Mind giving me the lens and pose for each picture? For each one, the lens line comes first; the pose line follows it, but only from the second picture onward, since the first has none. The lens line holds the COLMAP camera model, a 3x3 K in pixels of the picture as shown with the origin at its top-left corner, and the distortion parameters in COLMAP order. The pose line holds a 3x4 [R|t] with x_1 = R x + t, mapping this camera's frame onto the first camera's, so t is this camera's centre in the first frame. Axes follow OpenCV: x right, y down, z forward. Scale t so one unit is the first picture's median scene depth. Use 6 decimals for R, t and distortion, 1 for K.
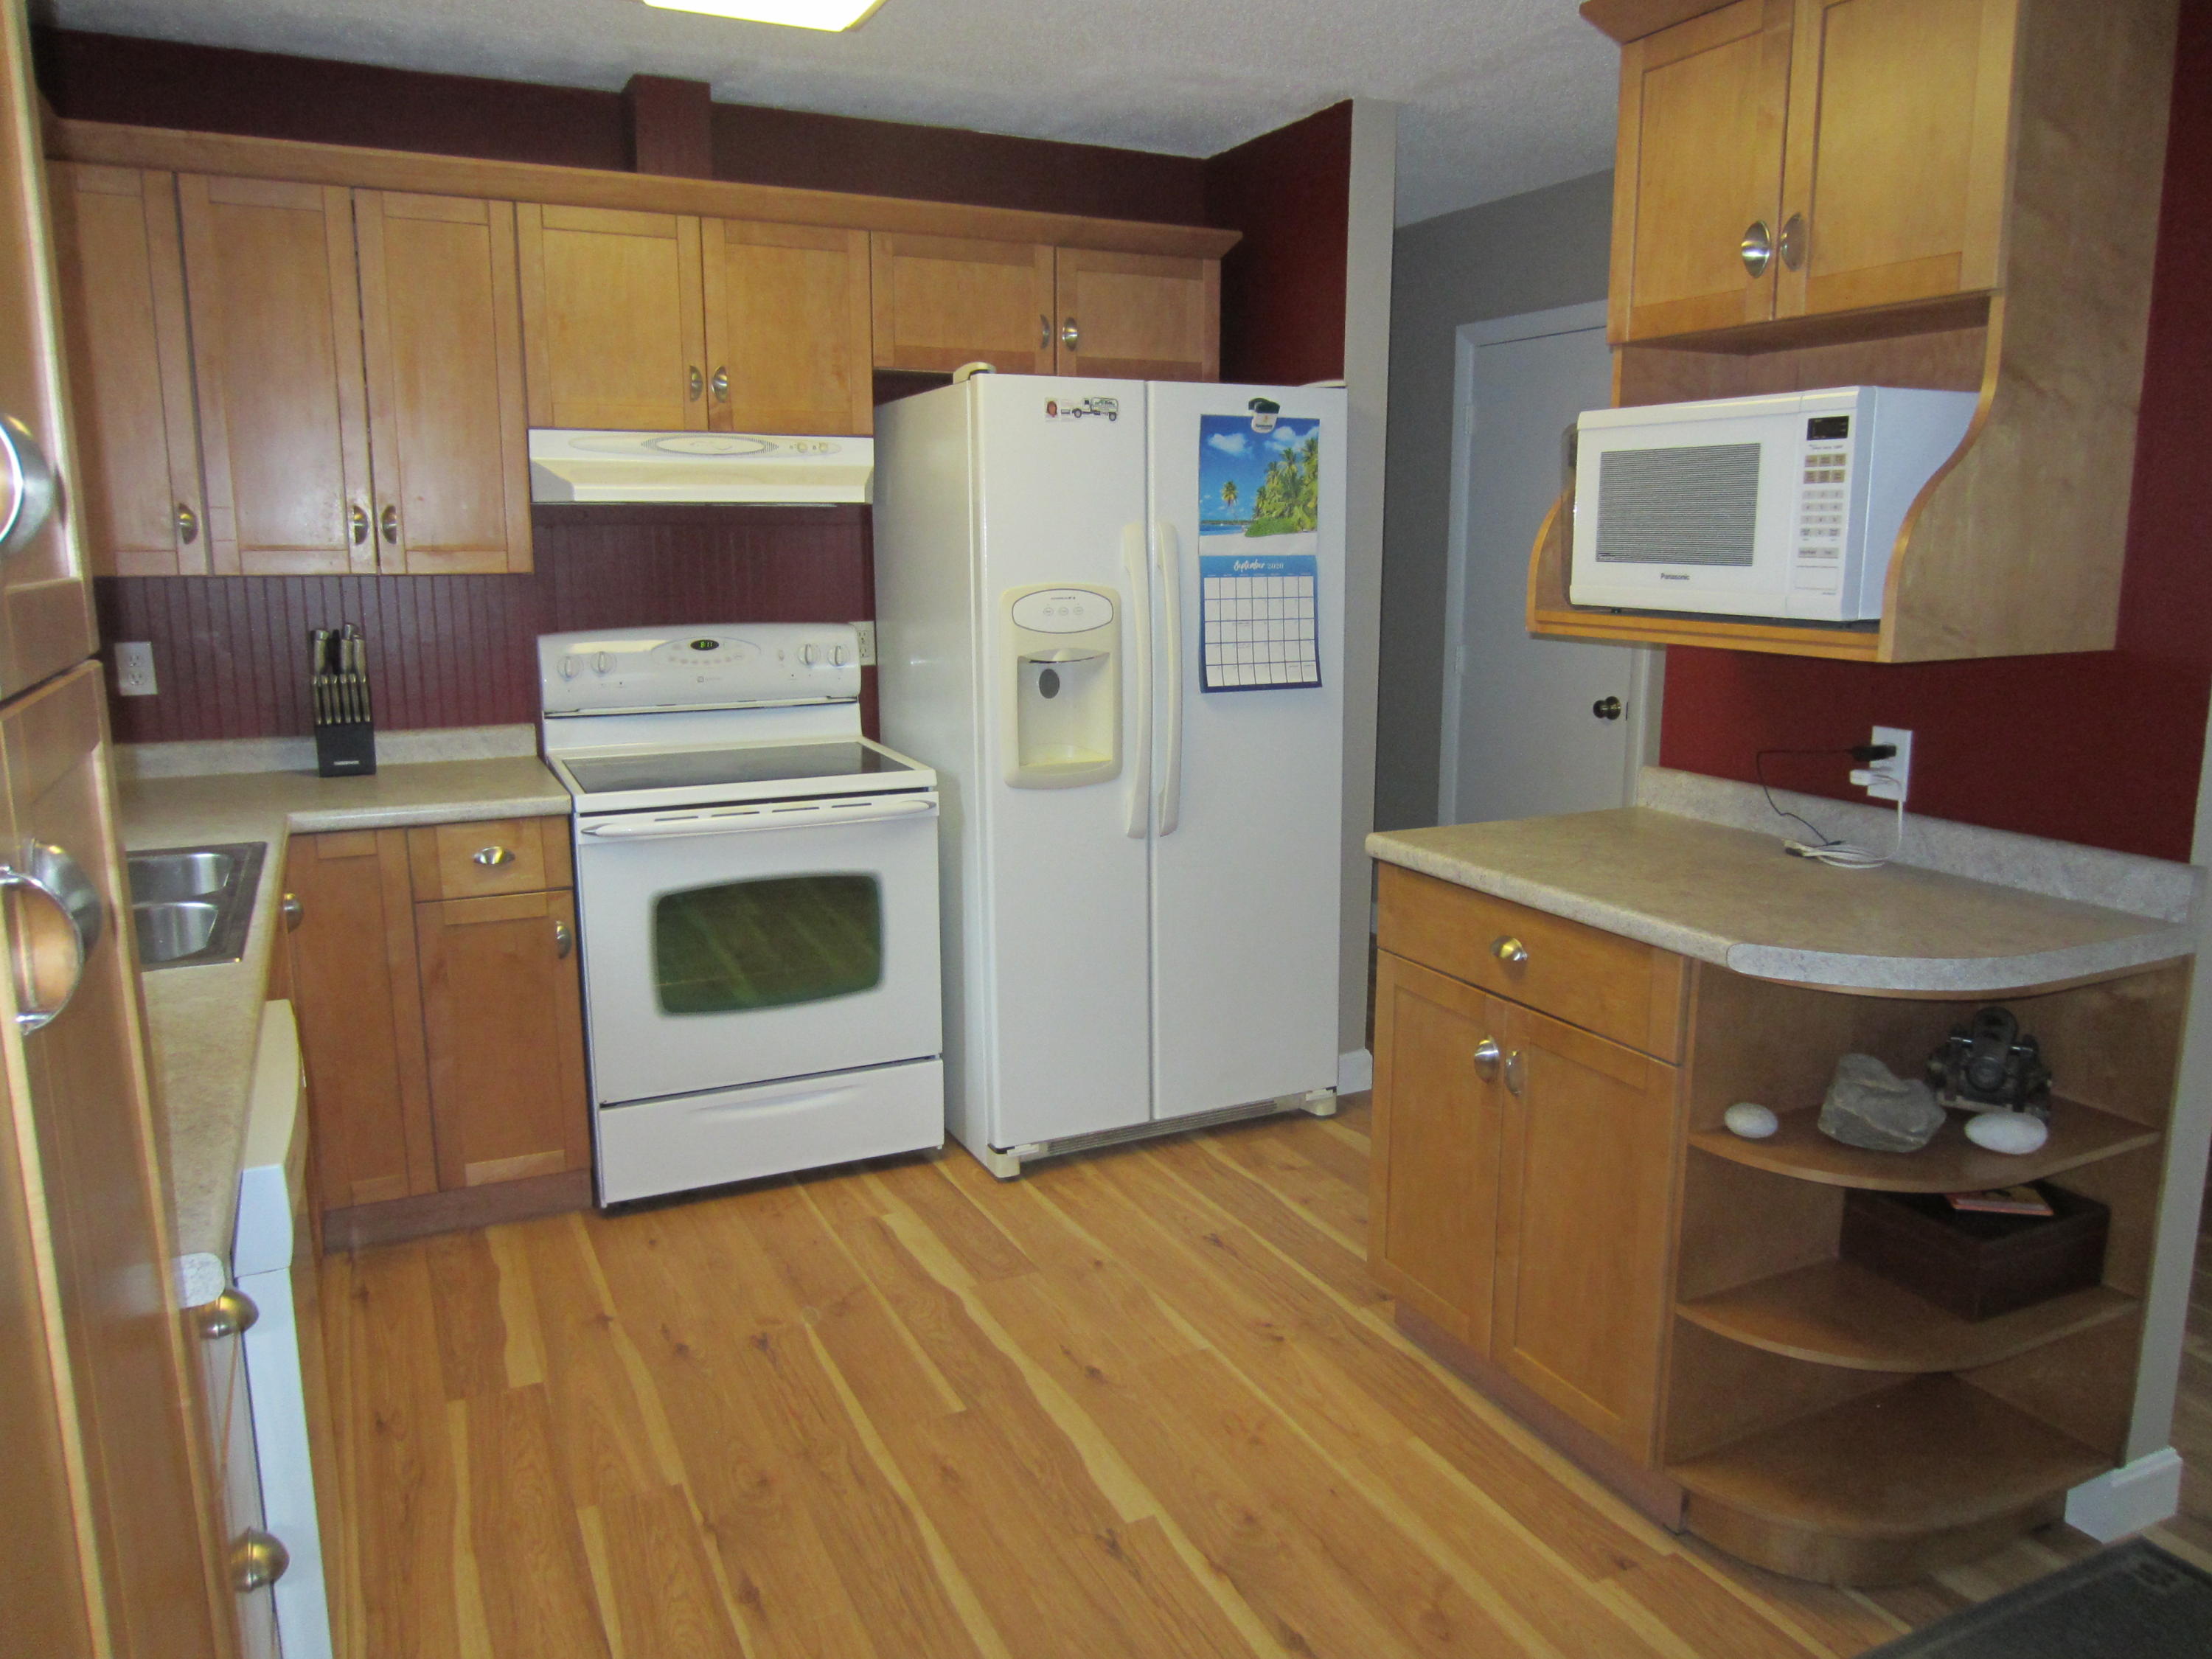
lens RADIAL K [[1574.0, 0, 1107.3], [0, 1574.0, 828.9], [0, 0, 1]] dist [0.002247, 0.000720]
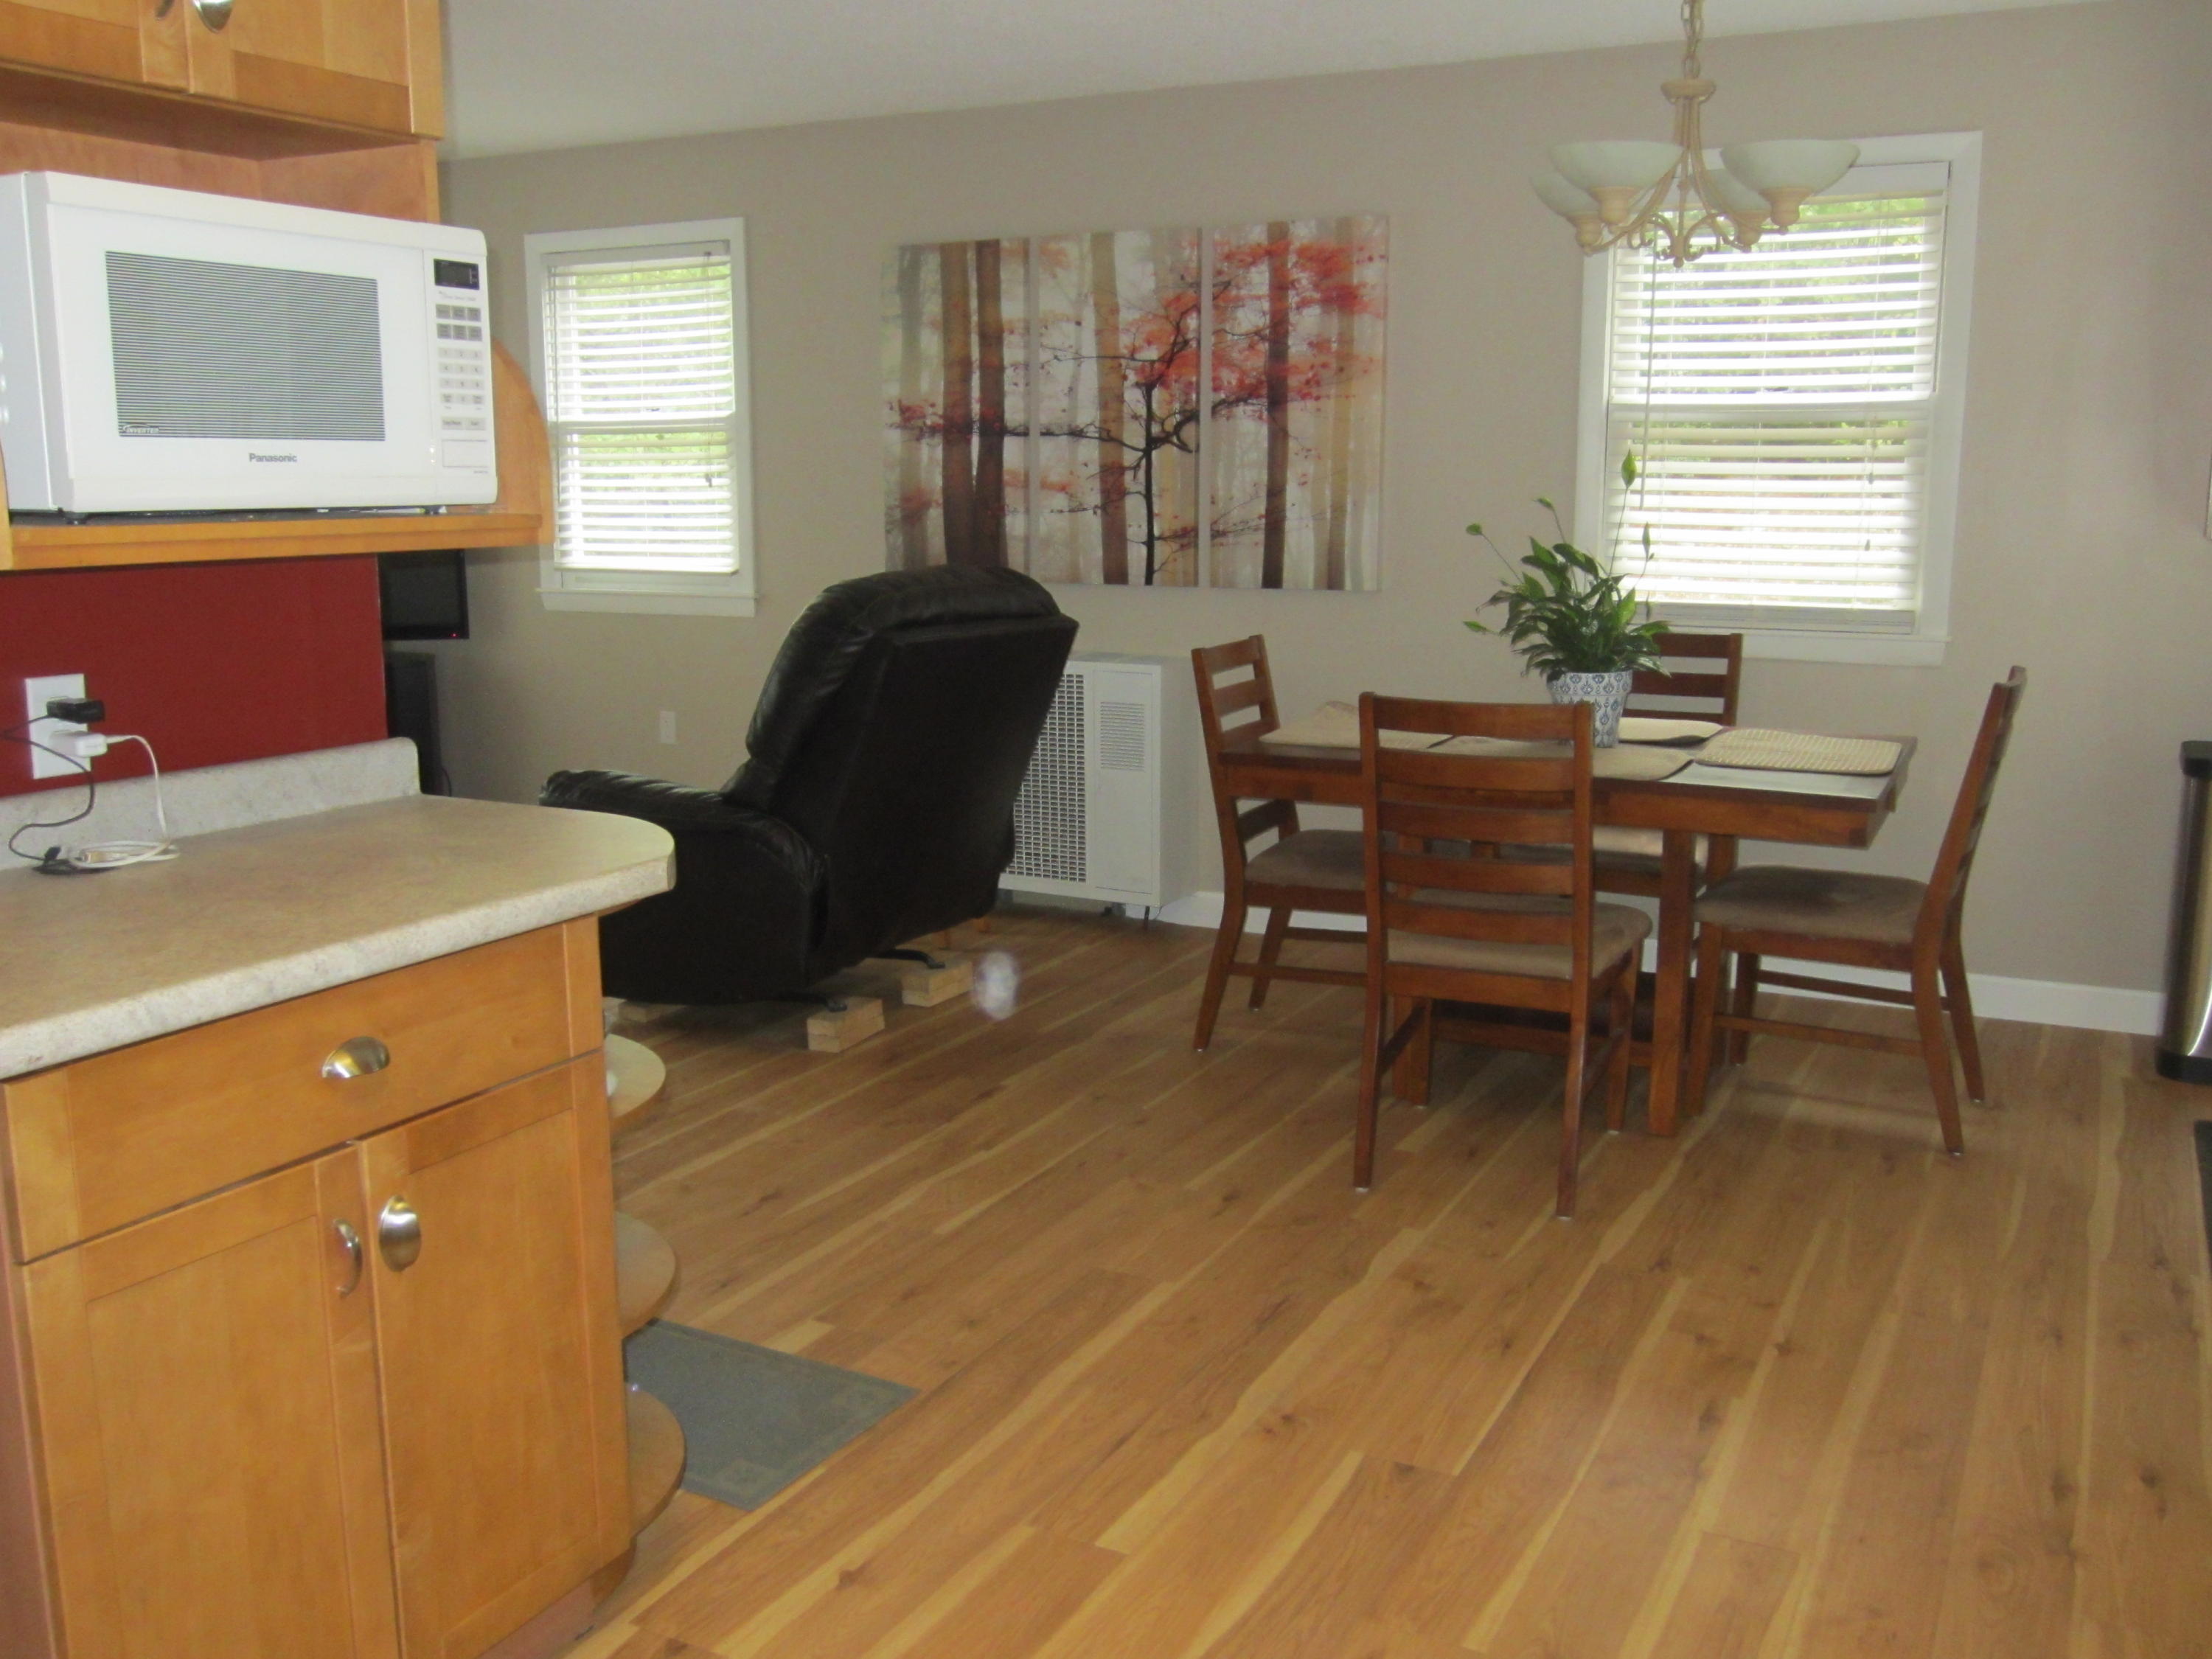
lens RADIAL K [[1970.5, 0, 1105.6], [0, 1970.5, 825.5], [0, 0, 1]] dist [-0.009584, -0.005856]
pose [[-0.592230, -0.142037, 0.793152, -0.604948], [0.151384, 0.947200, 0.282659, -0.215539], [-0.791421, 0.287469, -0.539458, 1.346539]]
